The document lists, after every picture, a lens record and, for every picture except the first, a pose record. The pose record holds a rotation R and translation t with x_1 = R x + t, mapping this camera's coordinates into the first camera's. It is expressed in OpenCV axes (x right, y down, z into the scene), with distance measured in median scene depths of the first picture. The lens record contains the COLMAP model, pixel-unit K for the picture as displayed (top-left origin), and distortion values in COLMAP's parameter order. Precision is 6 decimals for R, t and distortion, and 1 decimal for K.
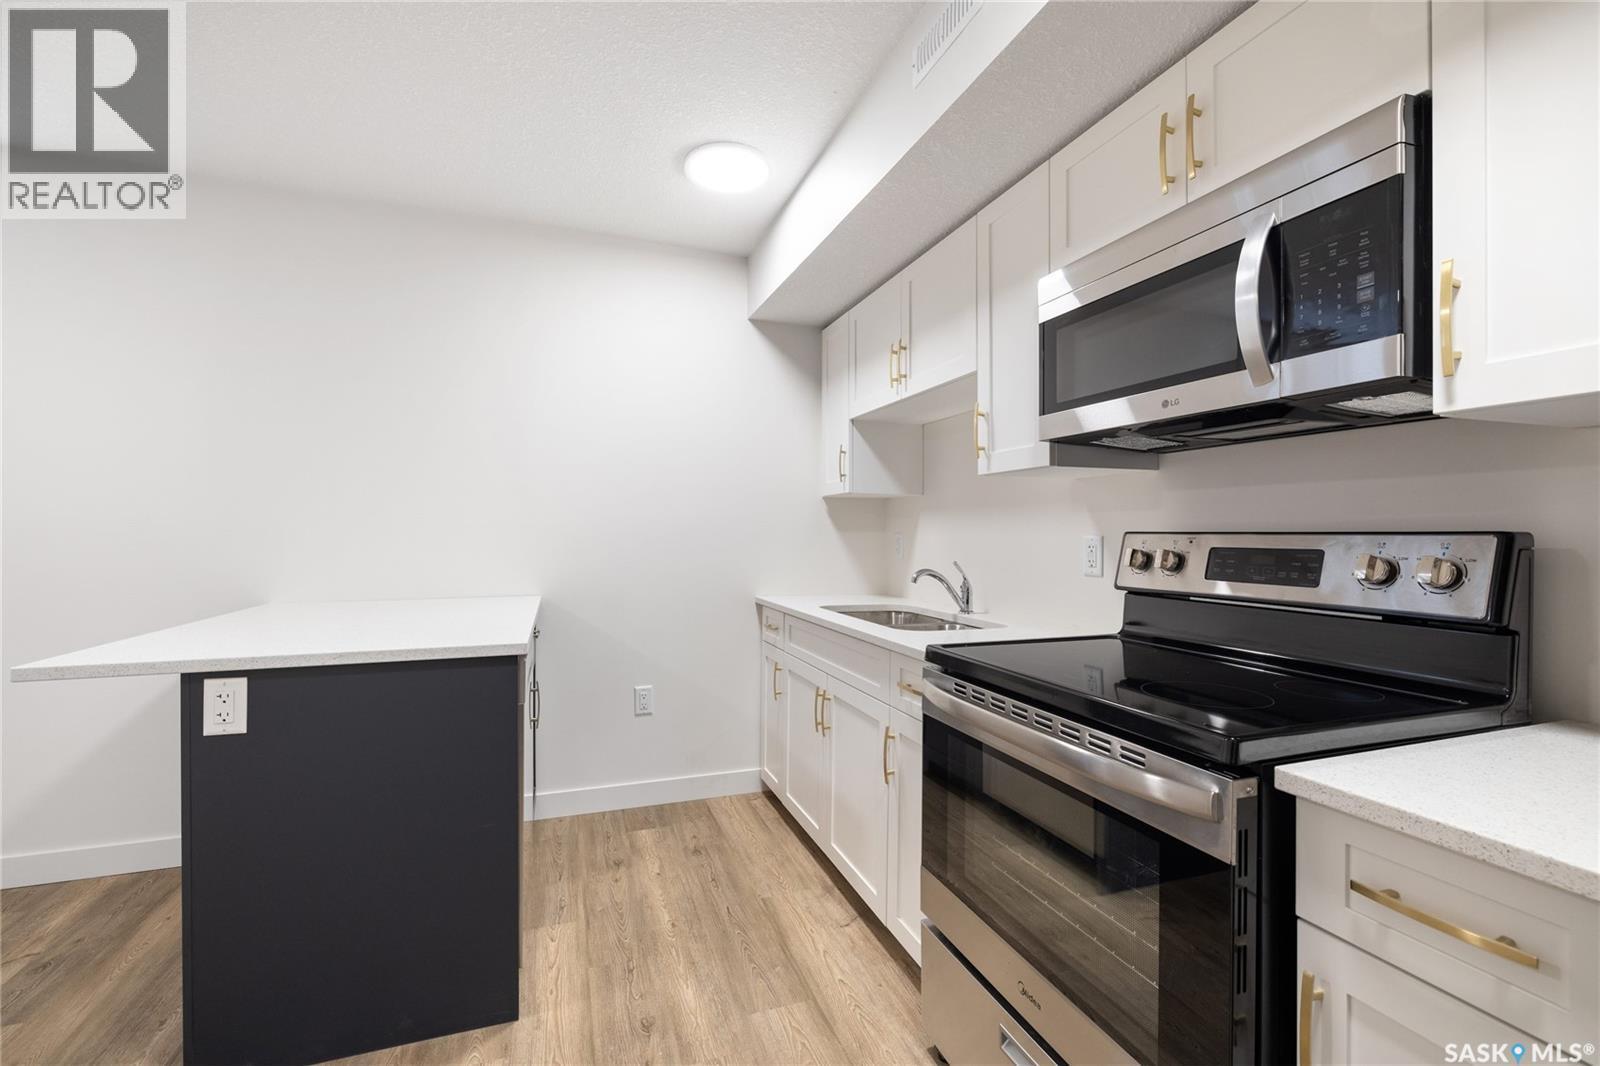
lens RADIAL K [[681.1, 0, 796.9], [0, 681.1, 533.2], [0, 0, 1]] dist [-0.001802, -0.000137]
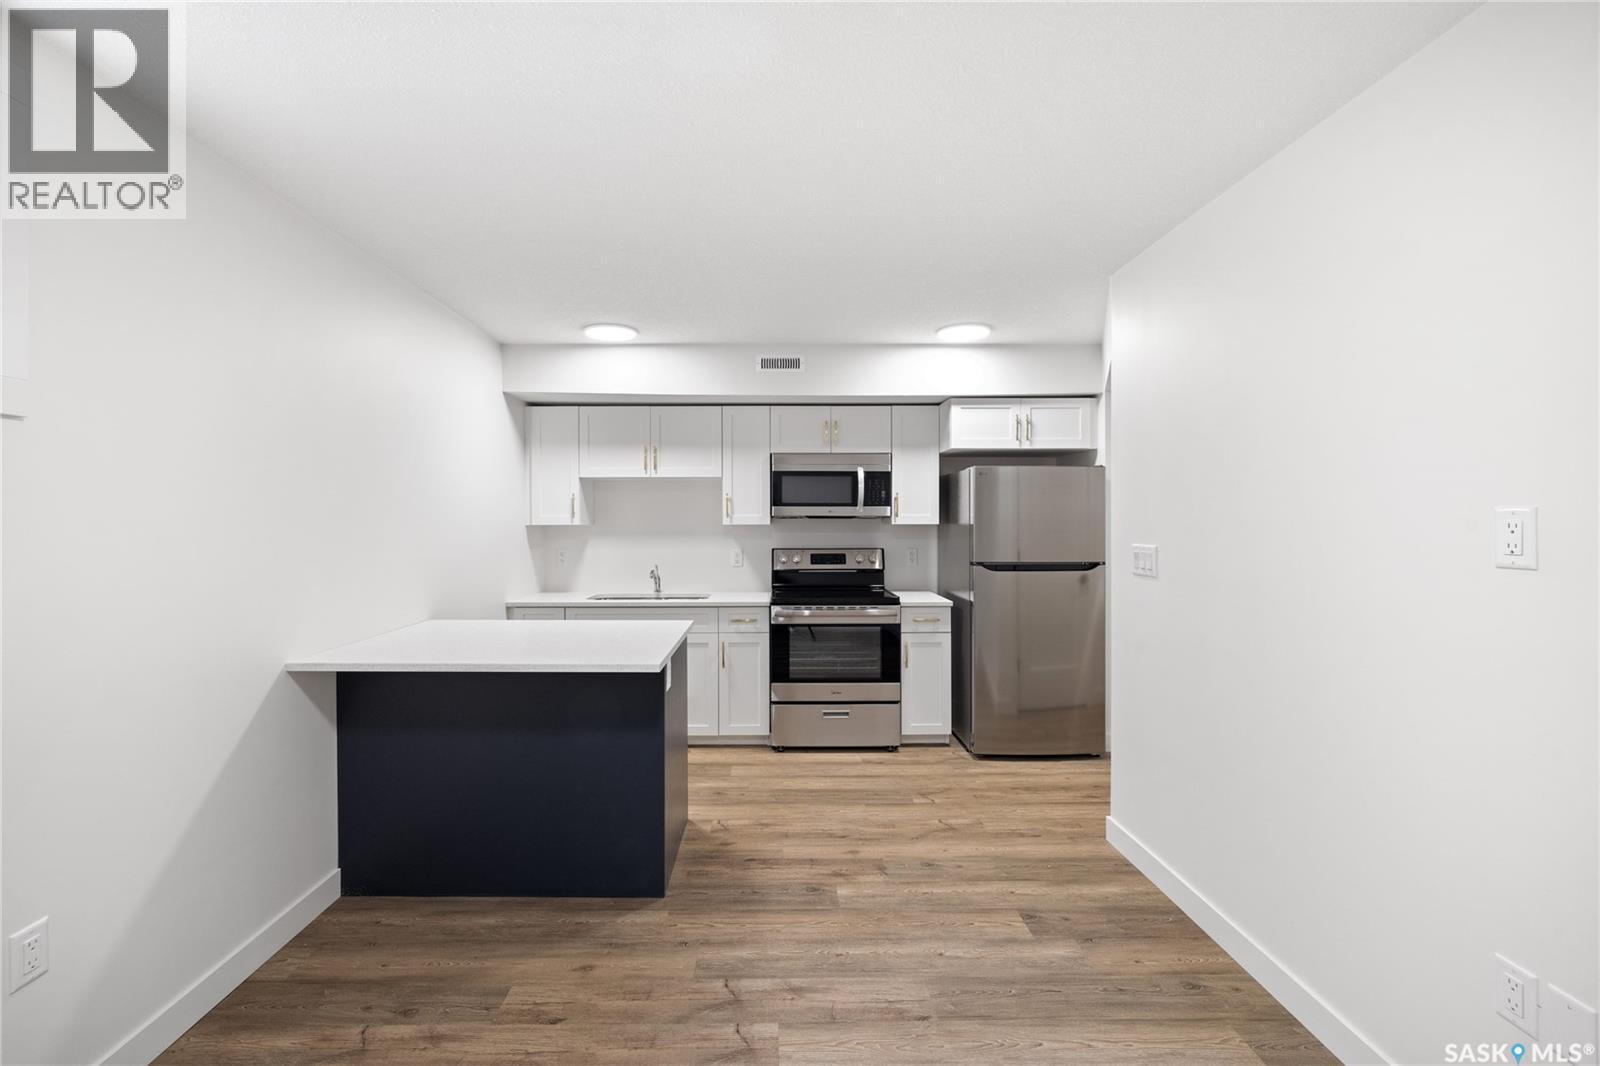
lens RADIAL K [[680.2, 0, 778.3], [0, 680.2, 518.2], [0, 0, 1]] dist [-0.000080, -0.000076]
pose [[0.325596, -0.002051, 0.945507, -1.564462], [0.003354, 0.999994, 0.001014, -0.095795], [-0.945503, 0.002841, 0.325600, 0.097970]]
